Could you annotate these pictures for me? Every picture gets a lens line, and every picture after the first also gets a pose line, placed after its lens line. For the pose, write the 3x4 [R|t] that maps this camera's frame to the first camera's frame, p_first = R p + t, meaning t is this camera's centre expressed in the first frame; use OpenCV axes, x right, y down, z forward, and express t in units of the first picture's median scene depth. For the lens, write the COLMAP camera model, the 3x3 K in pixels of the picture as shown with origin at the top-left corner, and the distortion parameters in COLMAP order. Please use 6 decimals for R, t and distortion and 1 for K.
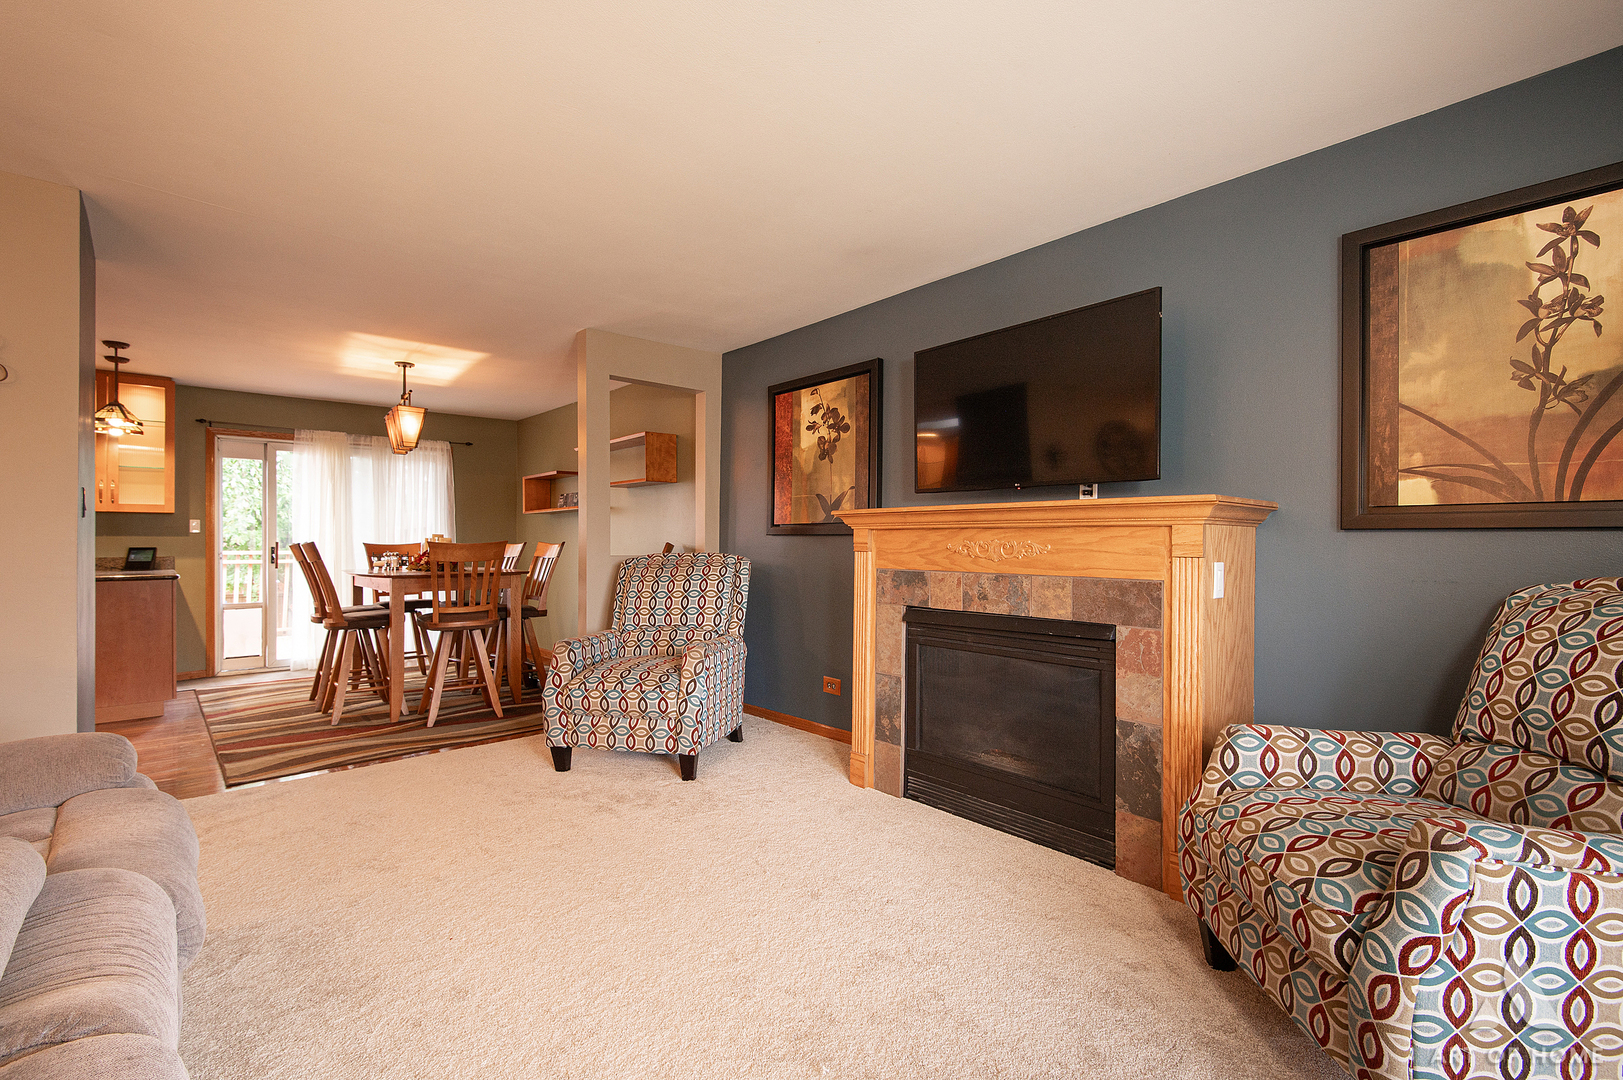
lens RADIAL K [[727.1, 0, 814.7], [0, 727.1, 543.7], [0, 0, 1]] dist [0.019292, -0.010754]
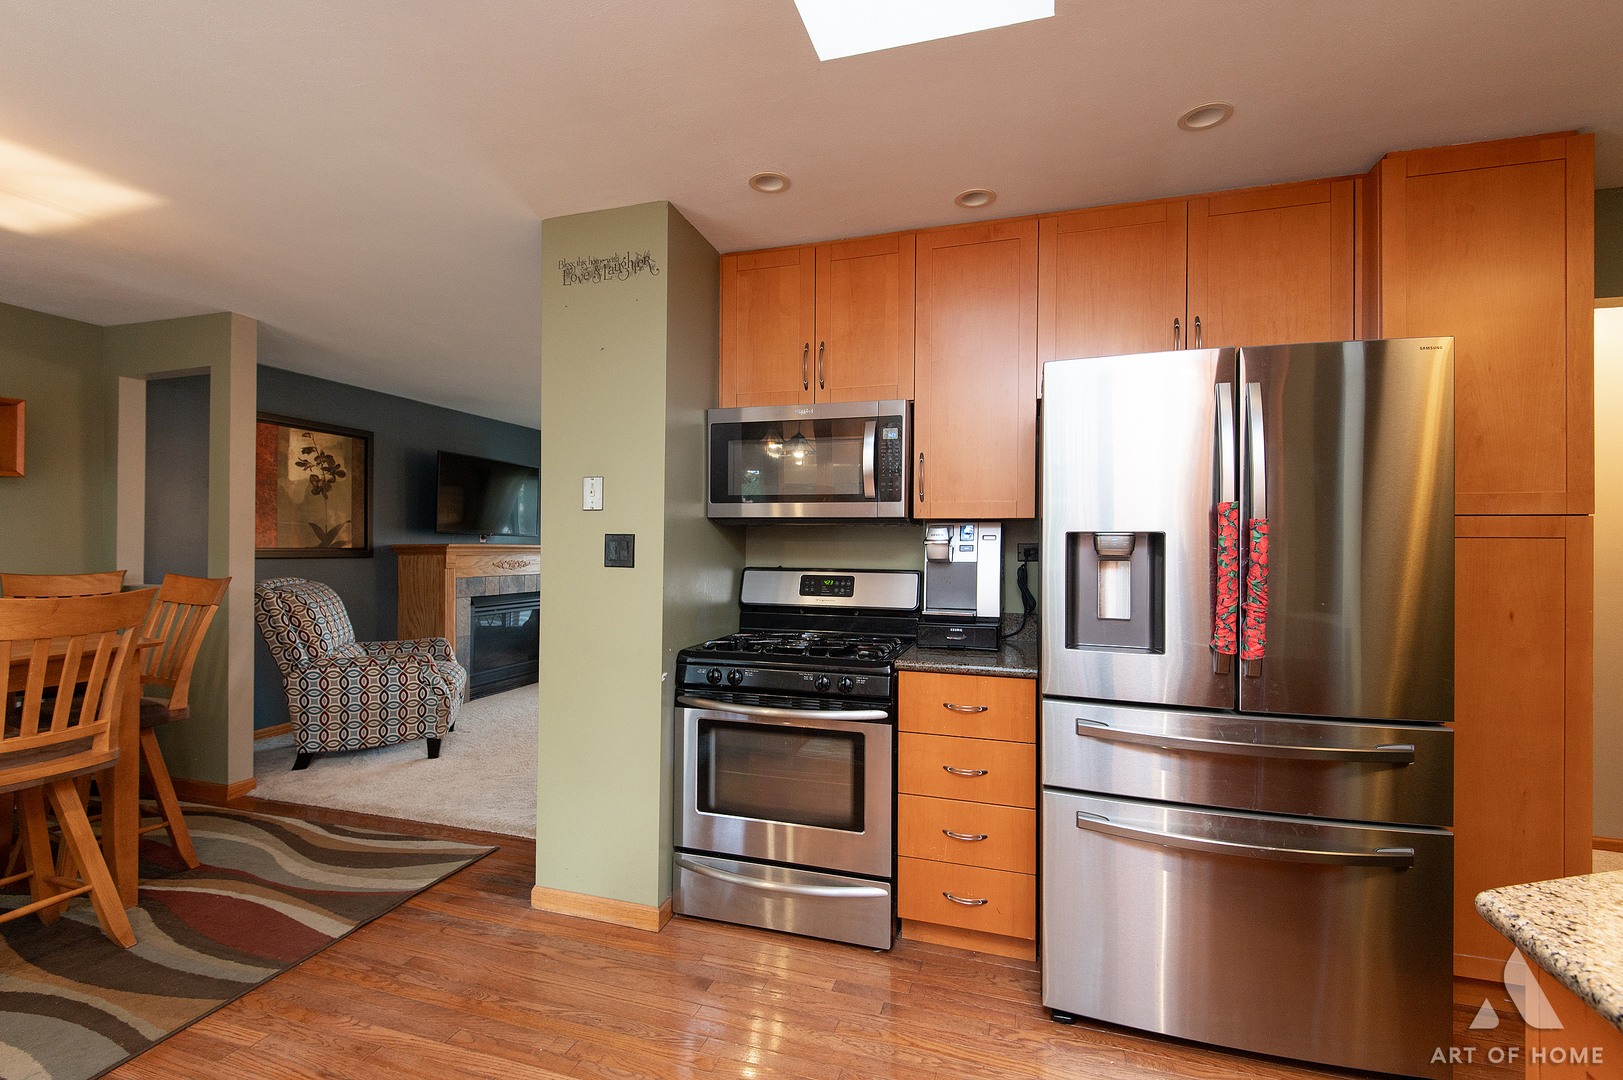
lens RADIAL K [[727.1, 0, 807.3], [0, 727.1, 538.3], [0, 0, 1]] dist [0.019292, -0.010754]
pose [[-0.509812, 0.006125, 0.860264, -1.421198], [-0.004600, 0.999941, -0.009846, -0.035869], [-0.860274, -0.008977, -0.509754, 0.913633]]
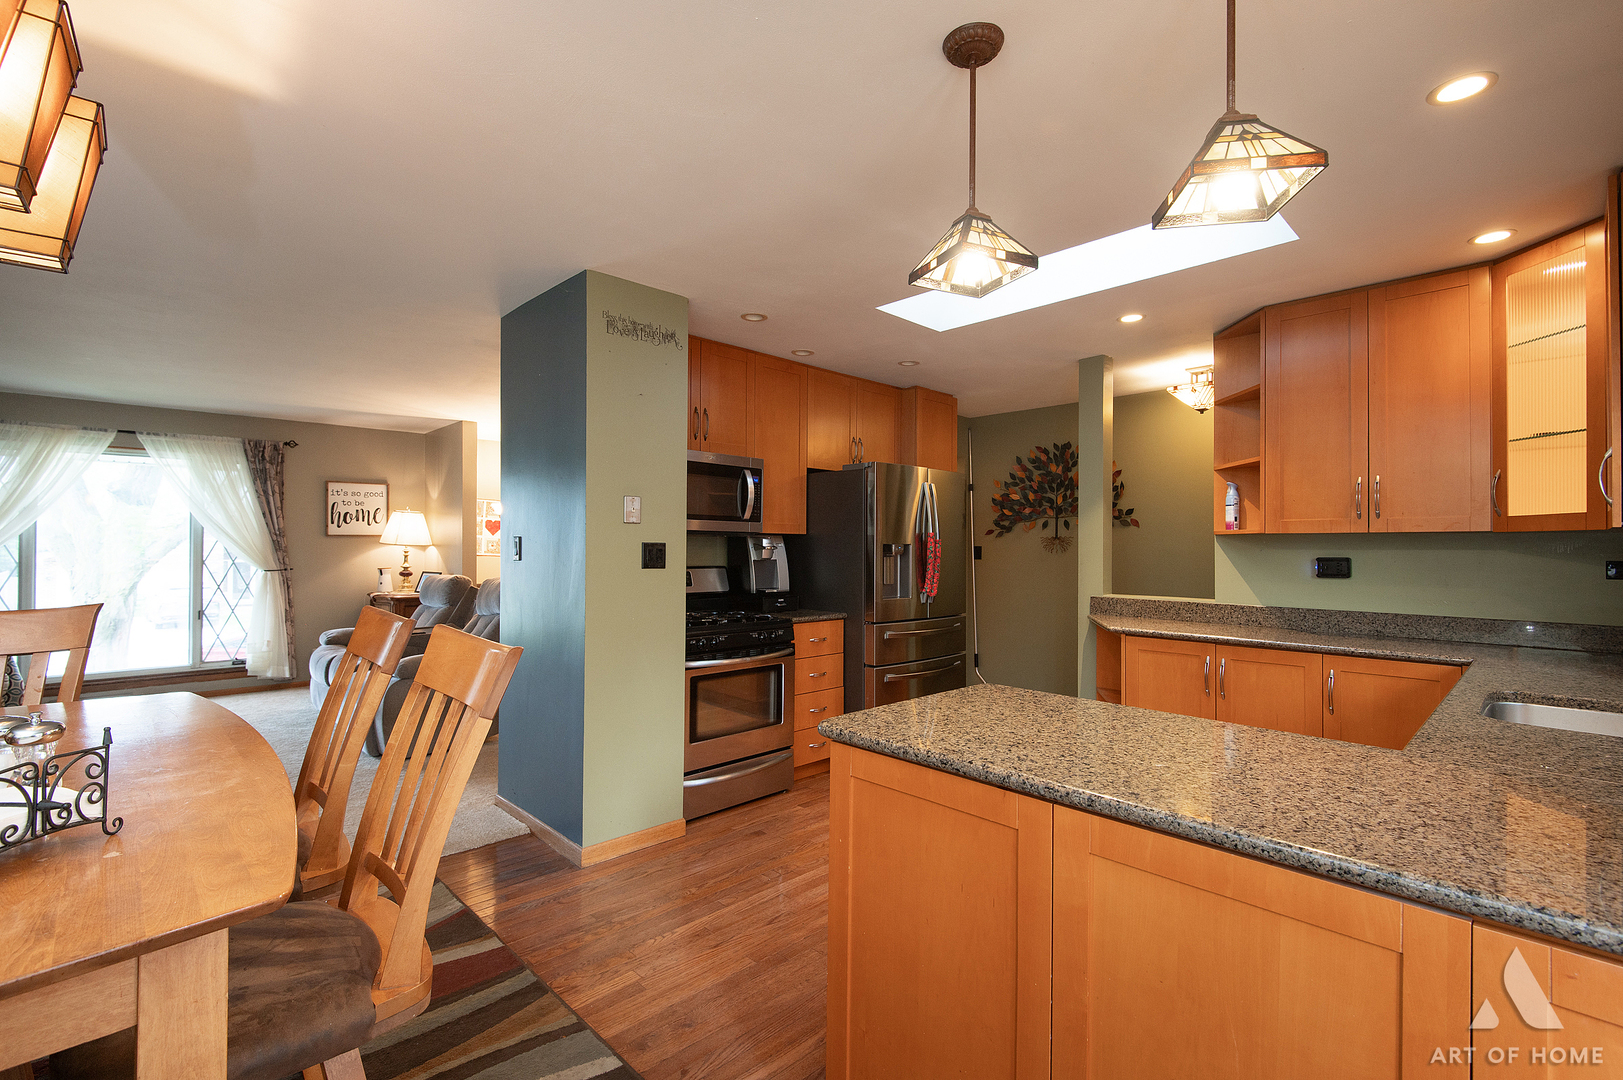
lens RADIAL K [[727.1, 0, 799.7], [0, 727.1, 537.4], [0, 0, 1]] dist [0.019292, -0.010754]
pose [[-0.999449, -0.005551, -0.032737, -0.965222], [-0.005111, 0.999896, -0.013496, -0.040571], [0.032808, -0.013321, -0.999373, 1.502560]]
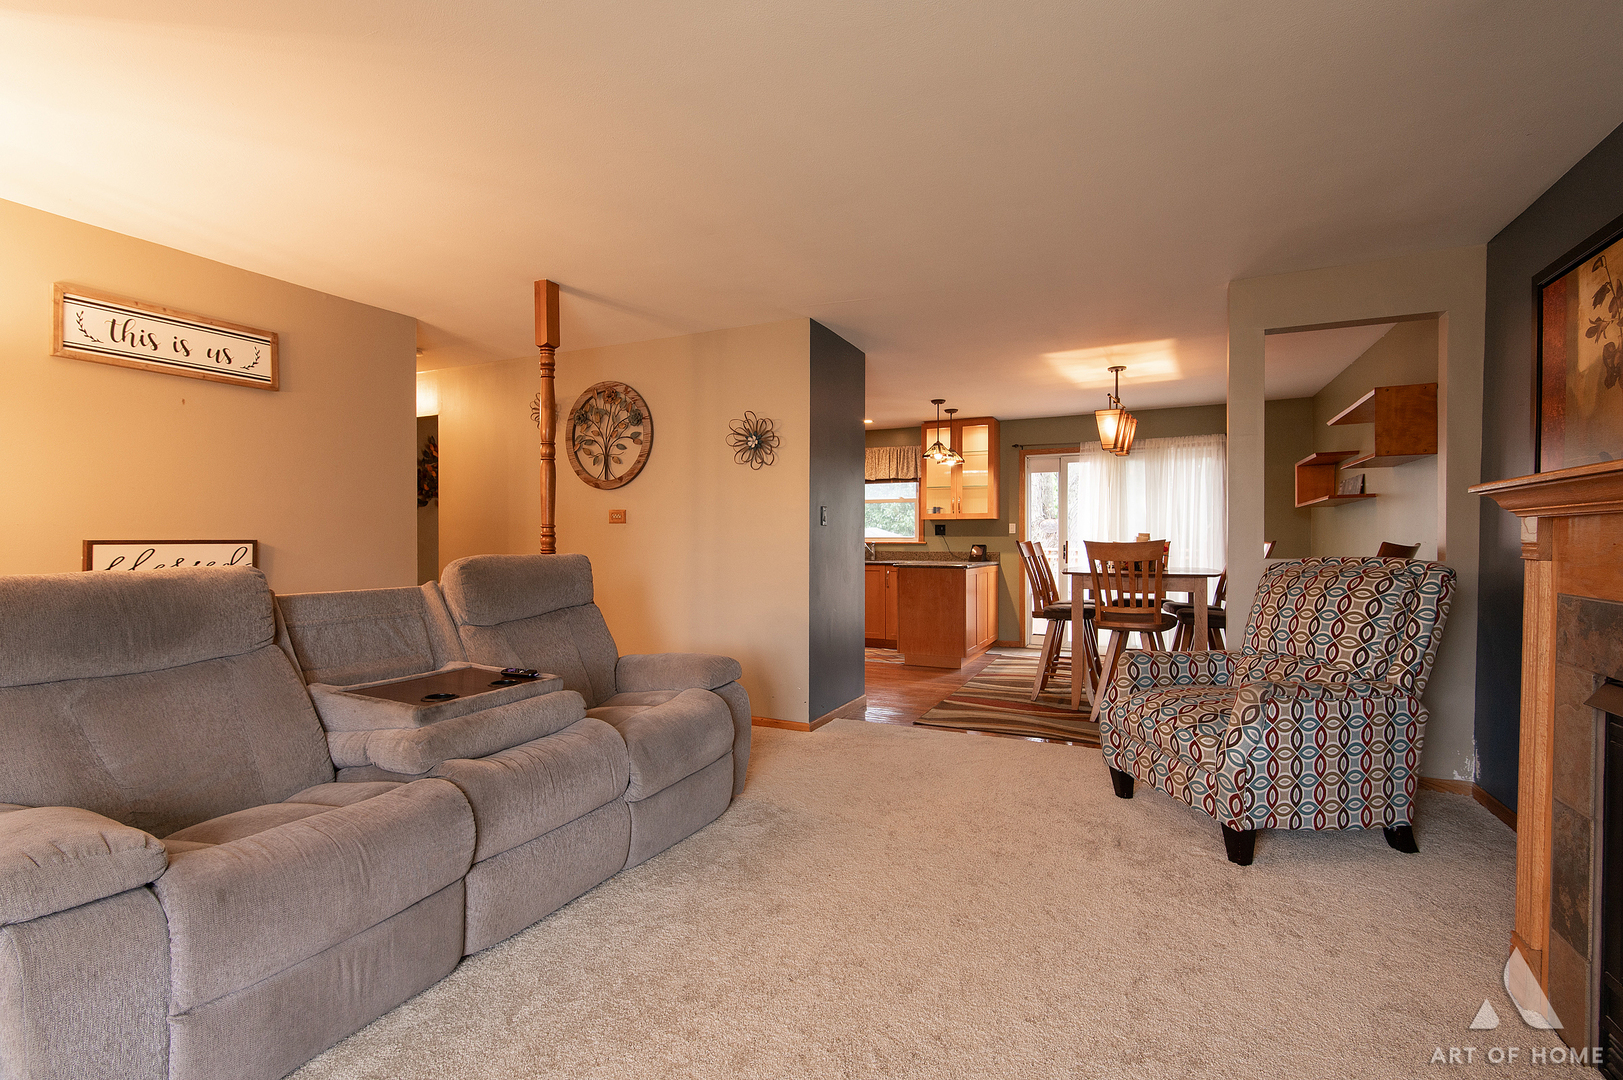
lens RADIAL K [[727.1, 0, 801.7], [0, 727.1, 543.4], [0, 0, 1]] dist [0.019292, -0.010754]
pose [[0.378824, 0.003976, -0.925460, 0.281307], [-0.003196, 0.999990, 0.002988, -0.000714], [0.925463, 0.001826, 0.378833, 0.249279]]
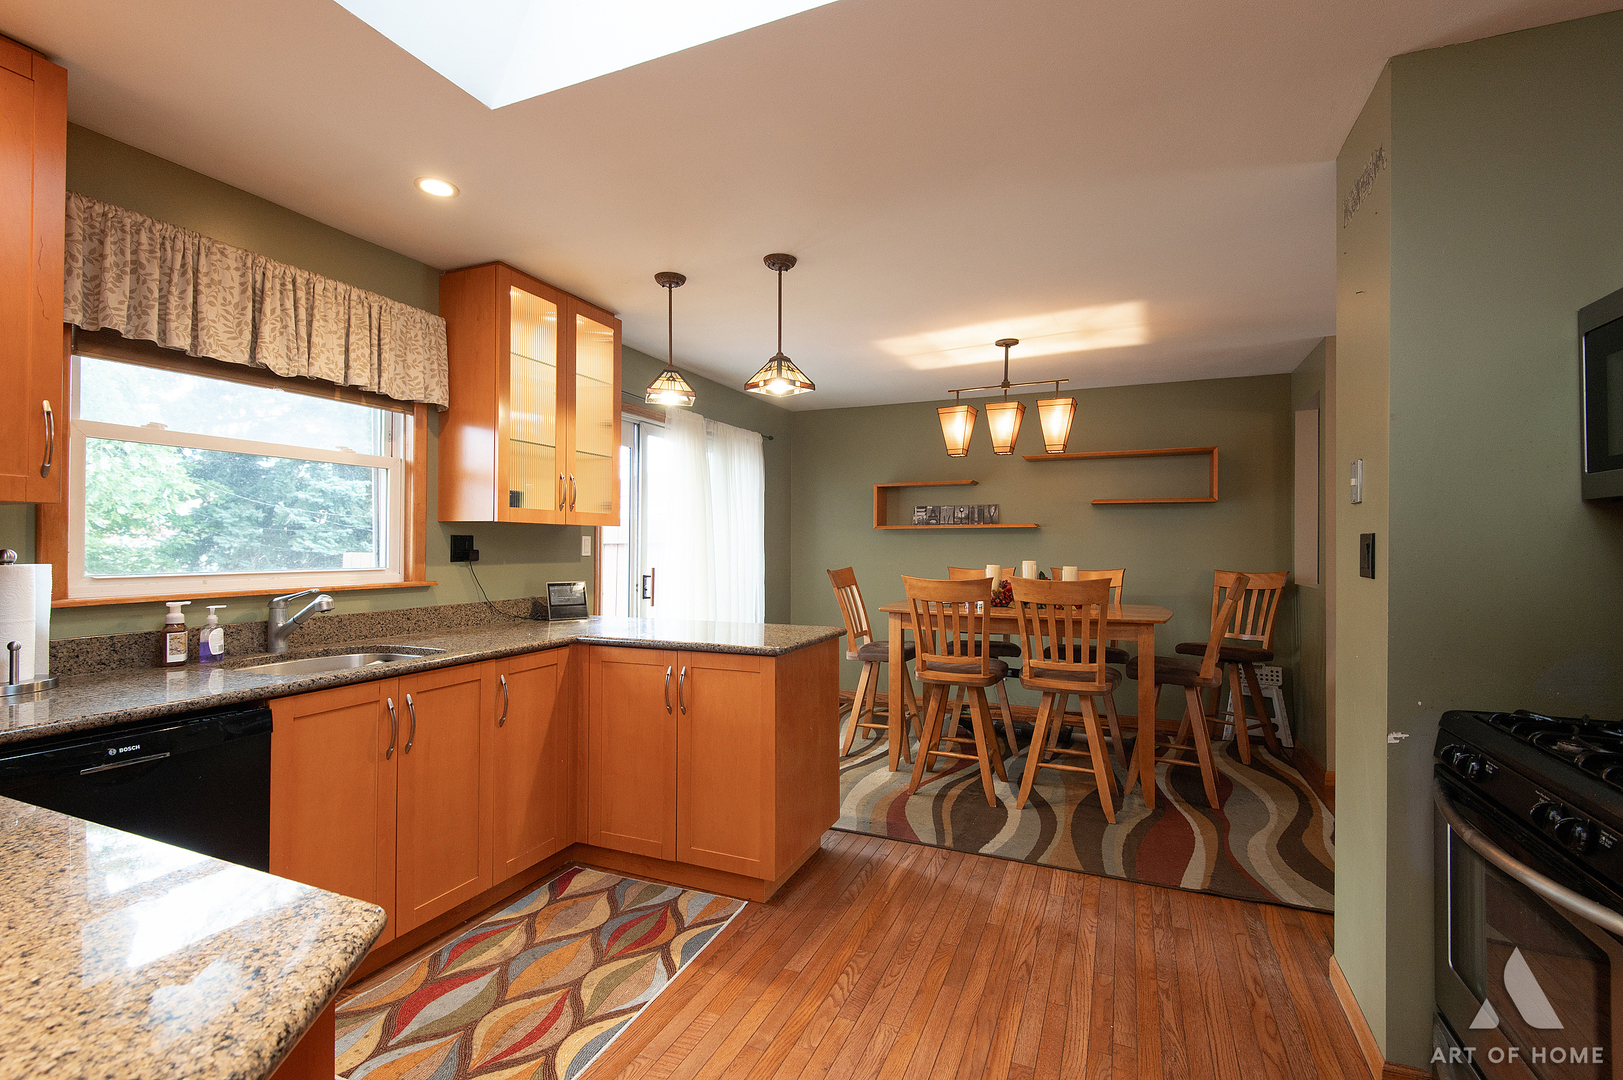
lens RADIAL K [[727.1, 0, 804.6], [0, 727.1, 540.4], [0, 0, 1]] dist [0.019292, -0.010754]
pose [[0.911456, 0.008302, 0.411315, -1.330479], [-0.006316, 0.999961, -0.006188, -0.036635], [-0.411350, 0.003042, 0.911472, 0.481282]]
